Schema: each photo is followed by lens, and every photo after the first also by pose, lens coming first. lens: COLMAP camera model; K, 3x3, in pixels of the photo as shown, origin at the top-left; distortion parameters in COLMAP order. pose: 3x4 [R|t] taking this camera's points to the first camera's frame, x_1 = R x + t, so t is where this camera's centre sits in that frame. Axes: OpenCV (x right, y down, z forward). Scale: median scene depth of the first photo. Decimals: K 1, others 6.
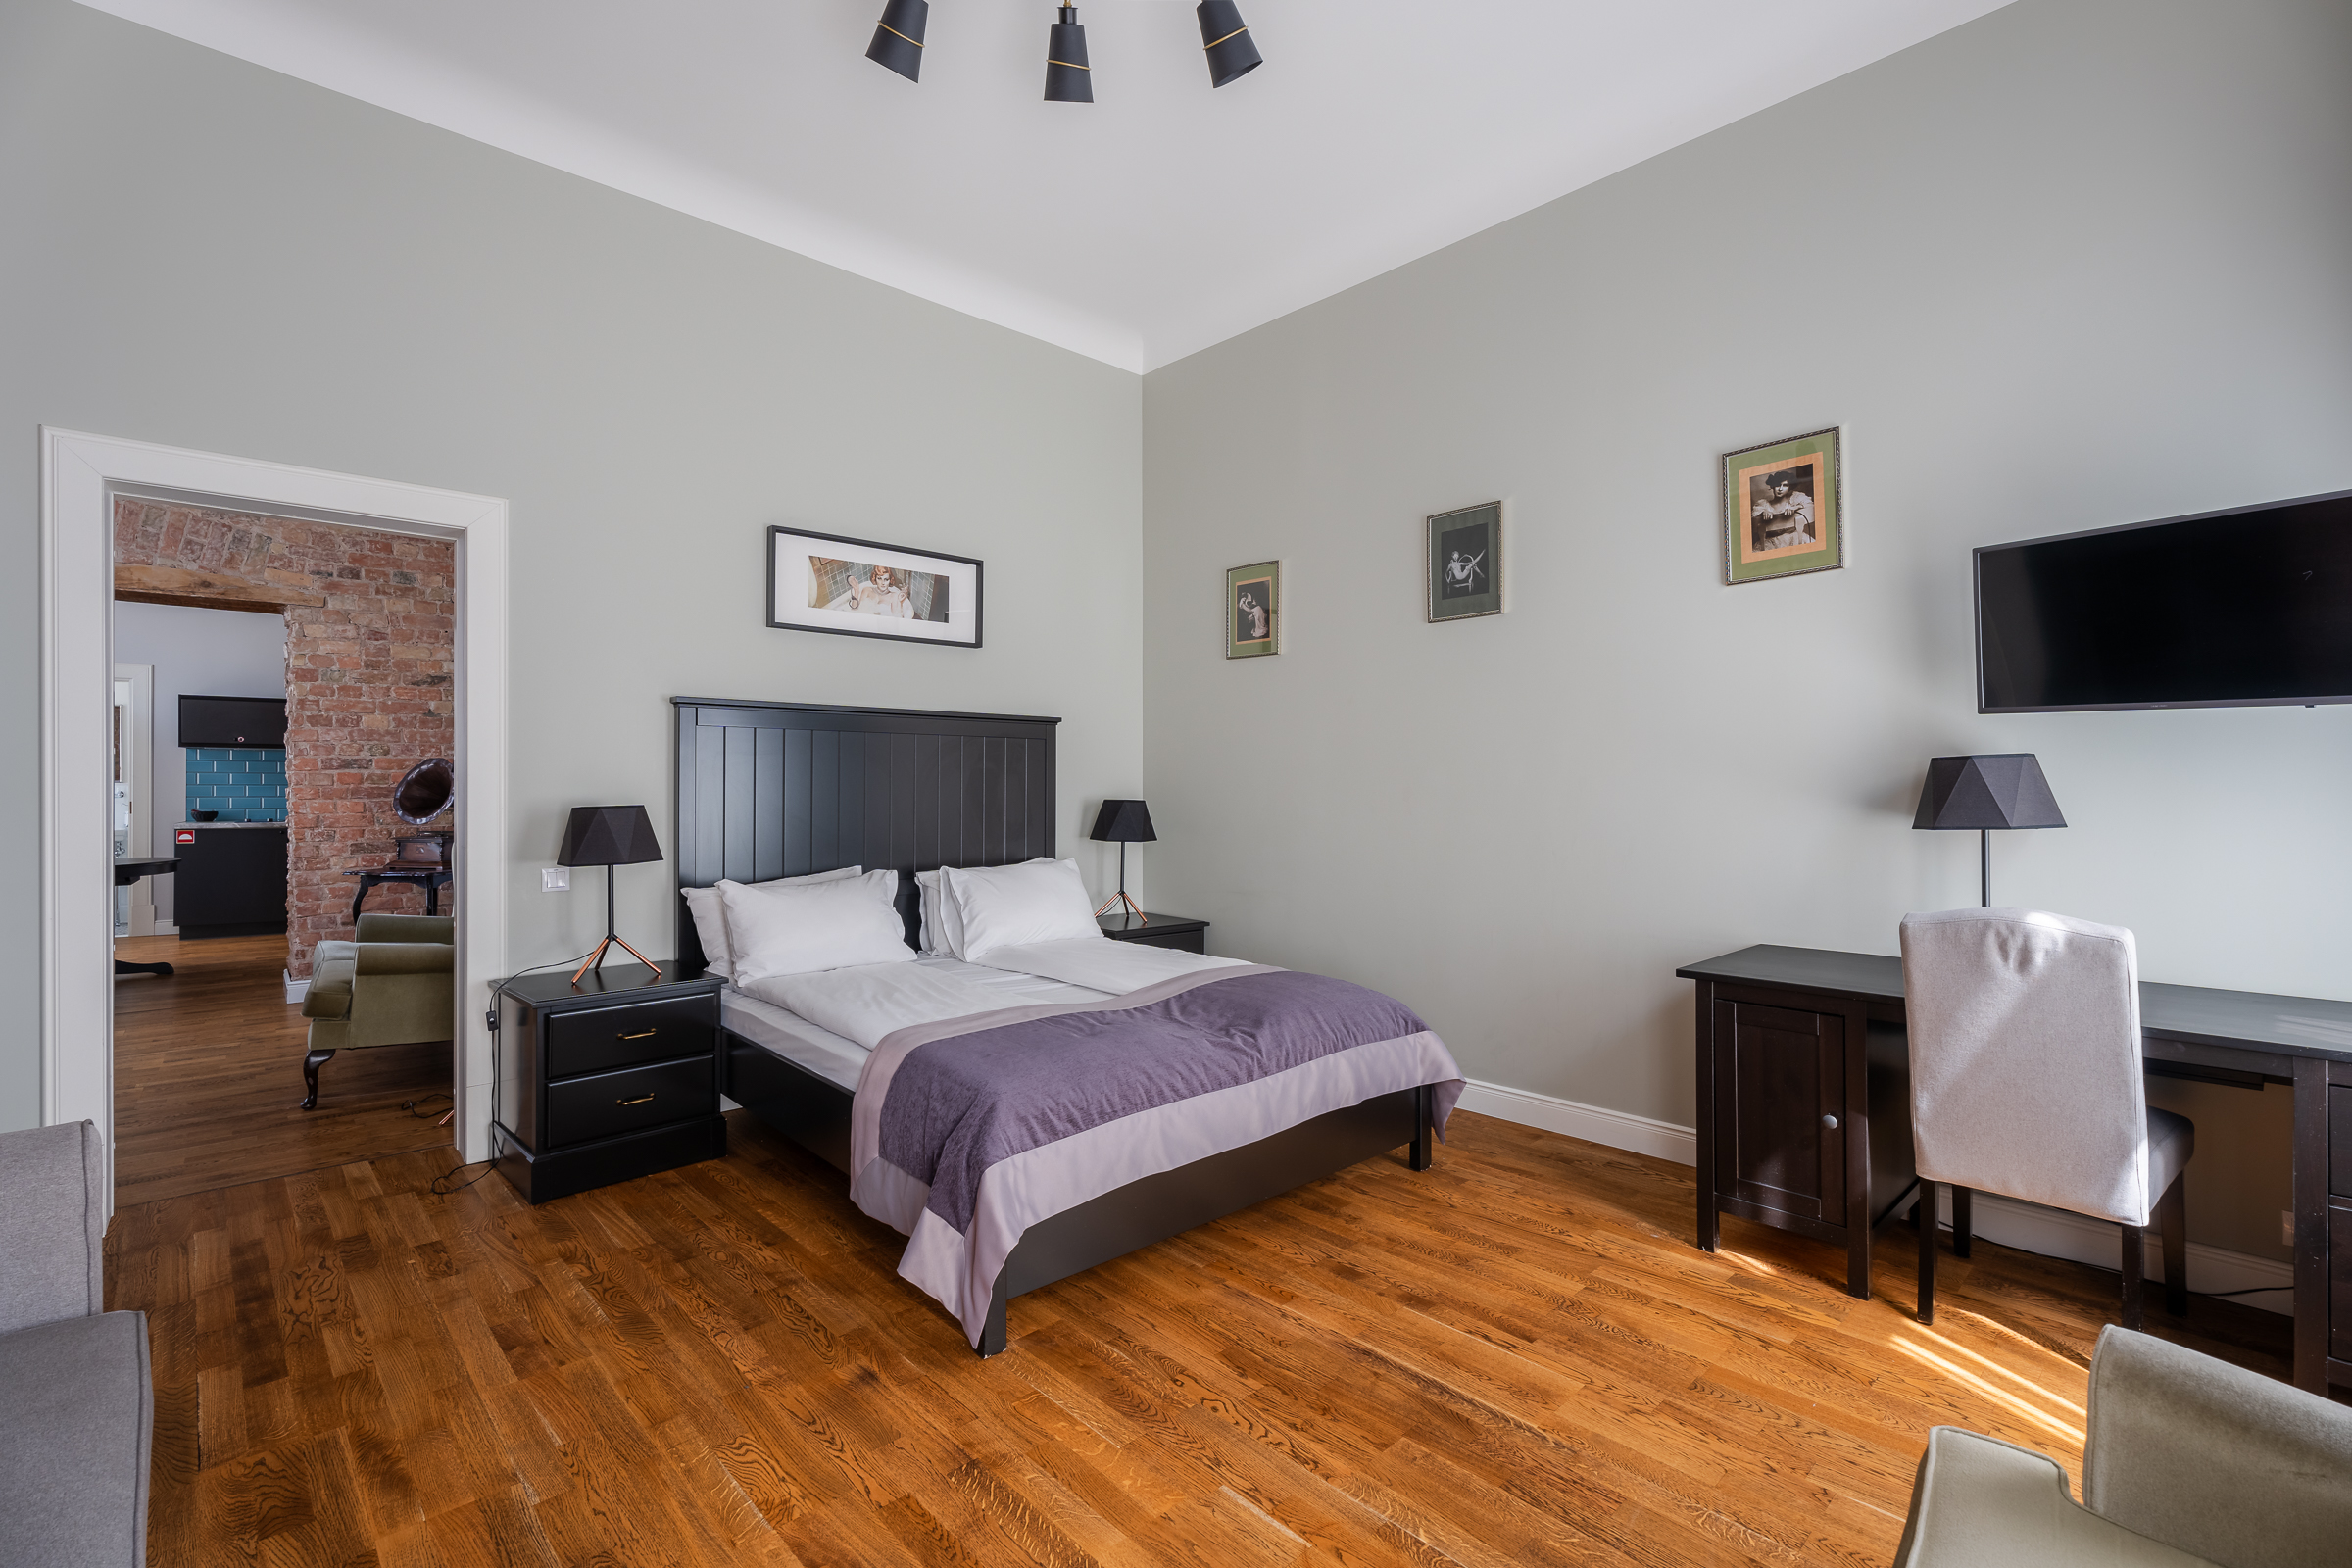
lens RADIAL K [[1036.6, 0, 1165.9], [0, 1036.6, 787.3], [0, 0, 1]] dist [0.002457, -0.000439]
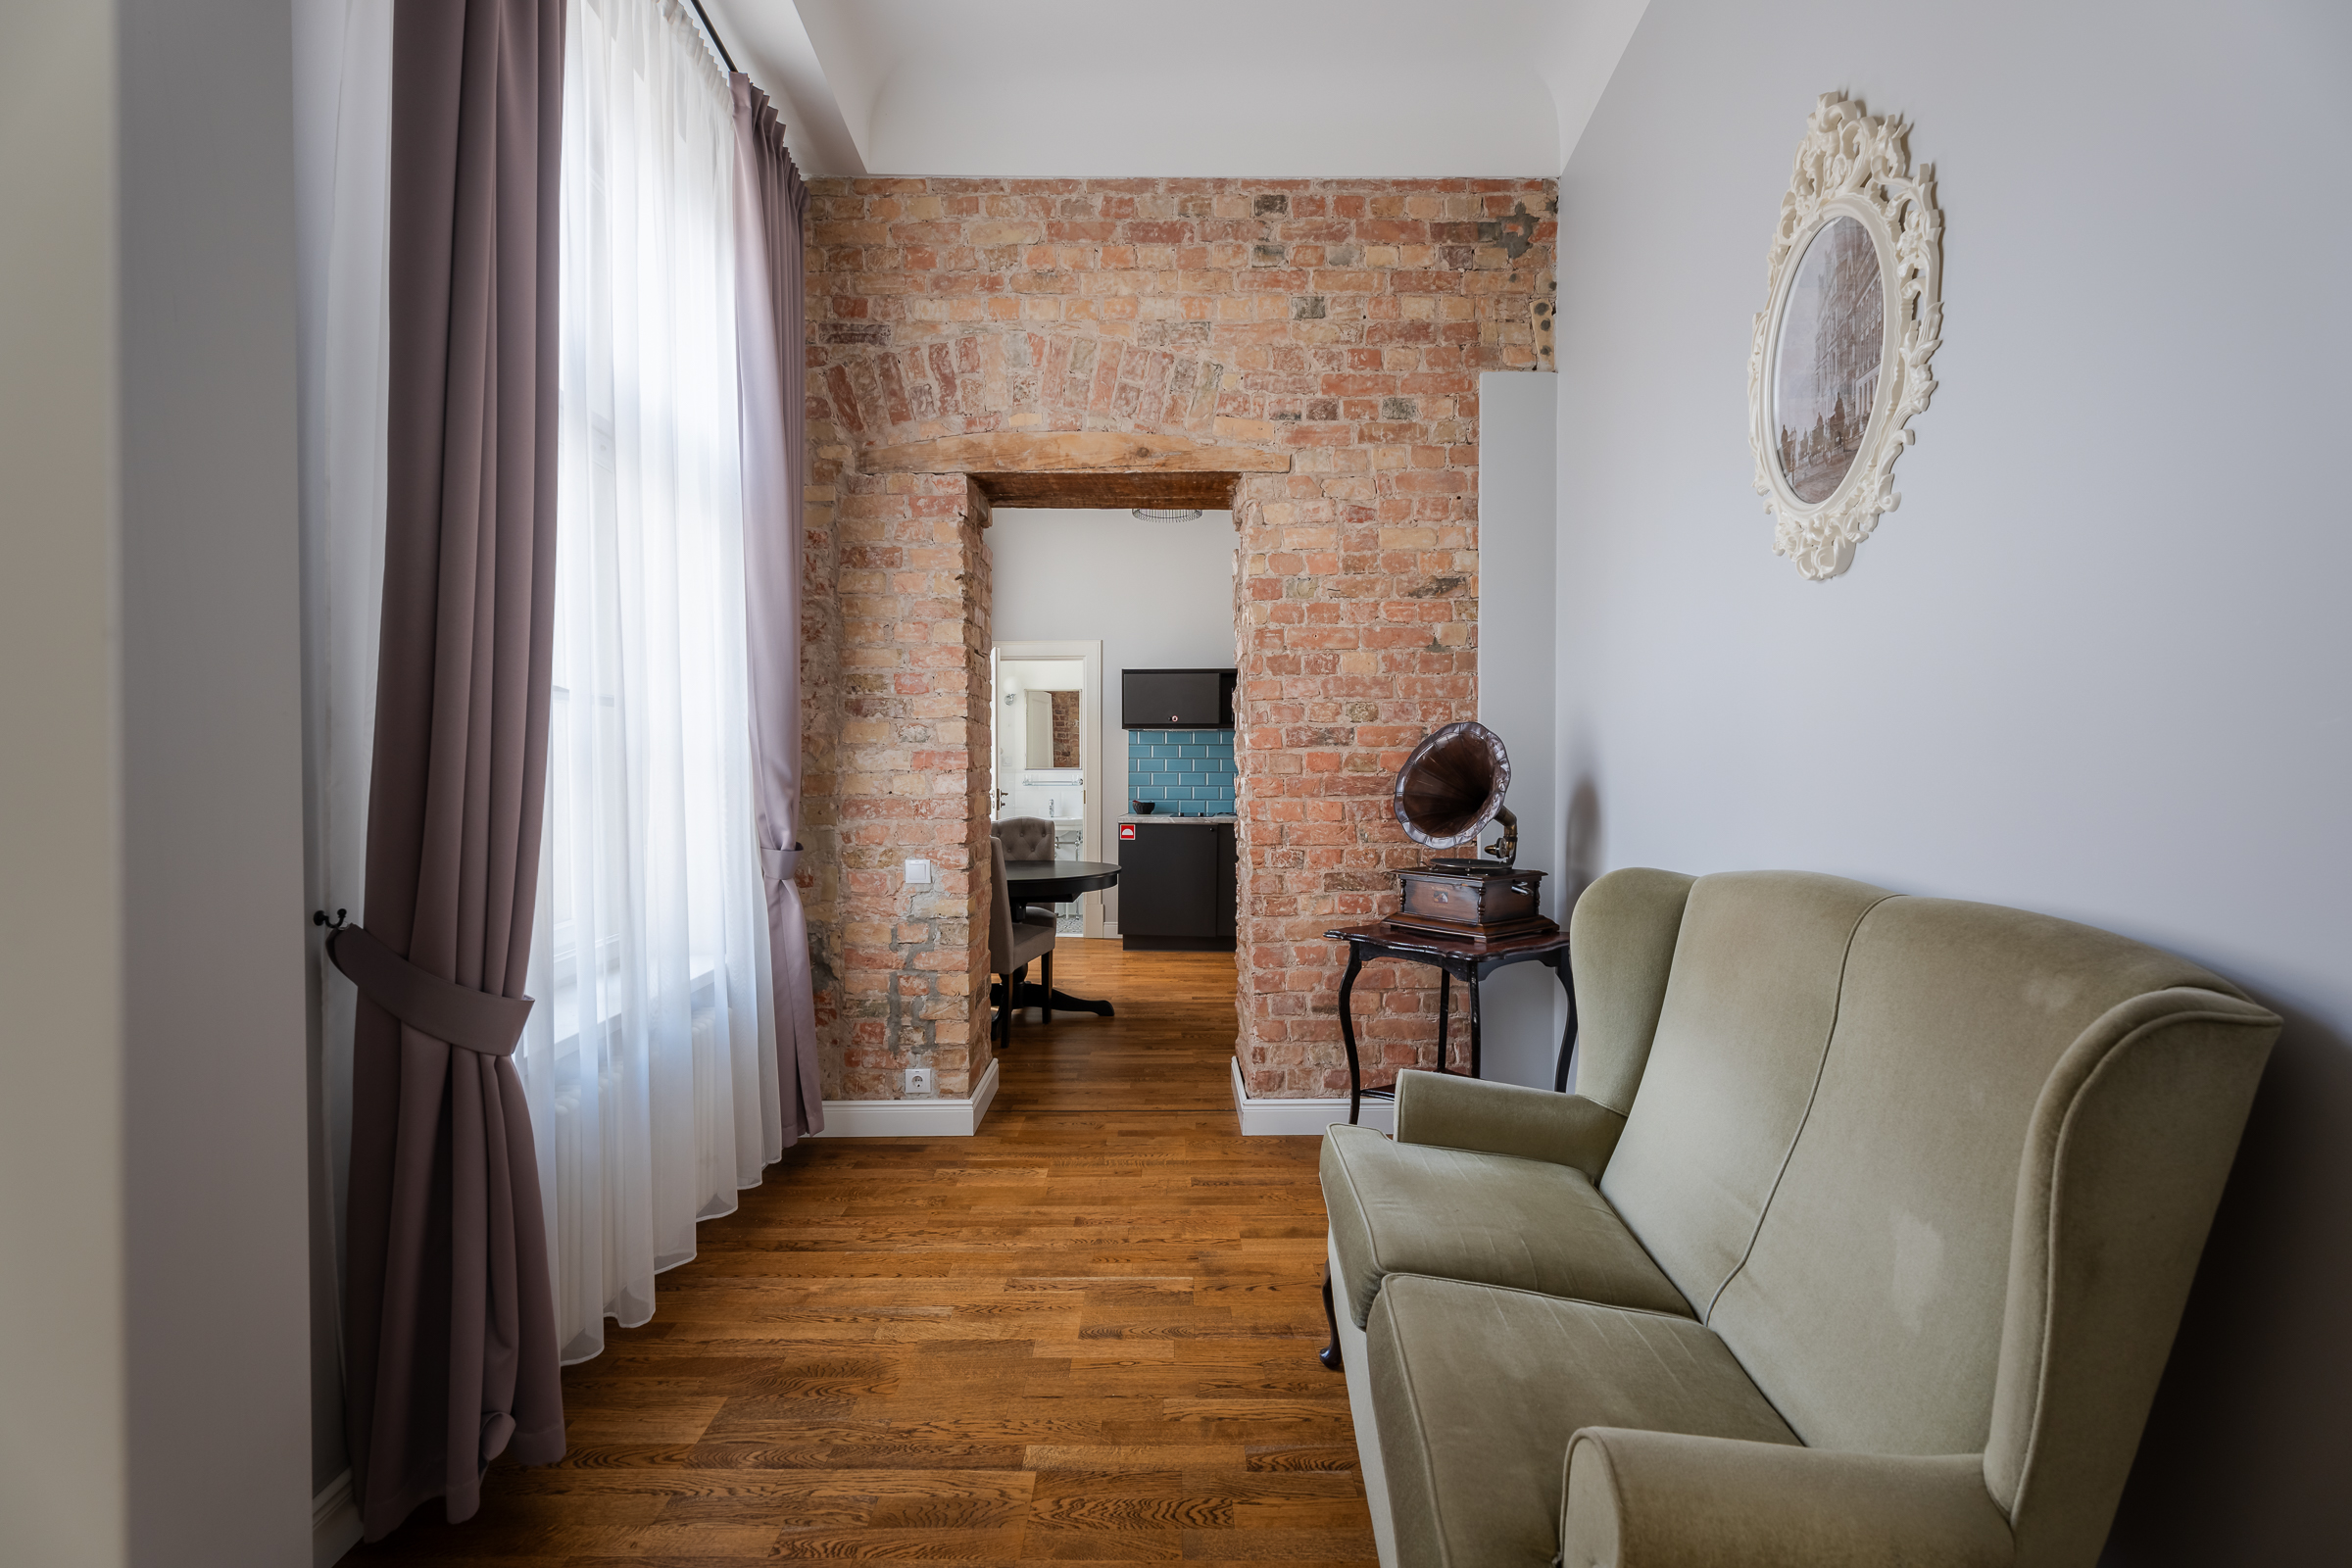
lens RADIAL K [[1036.6, 0, 1165.9], [0, 1036.6, 787.3], [0, 0, 1]] dist [0.002457, -0.000439]
pose [[0.746859, 0.008566, -0.664927, -0.463100], [0.001205, 0.999898, 0.014235, -0.002720], [0.664981, -0.011432, 0.746772, 0.503532]]
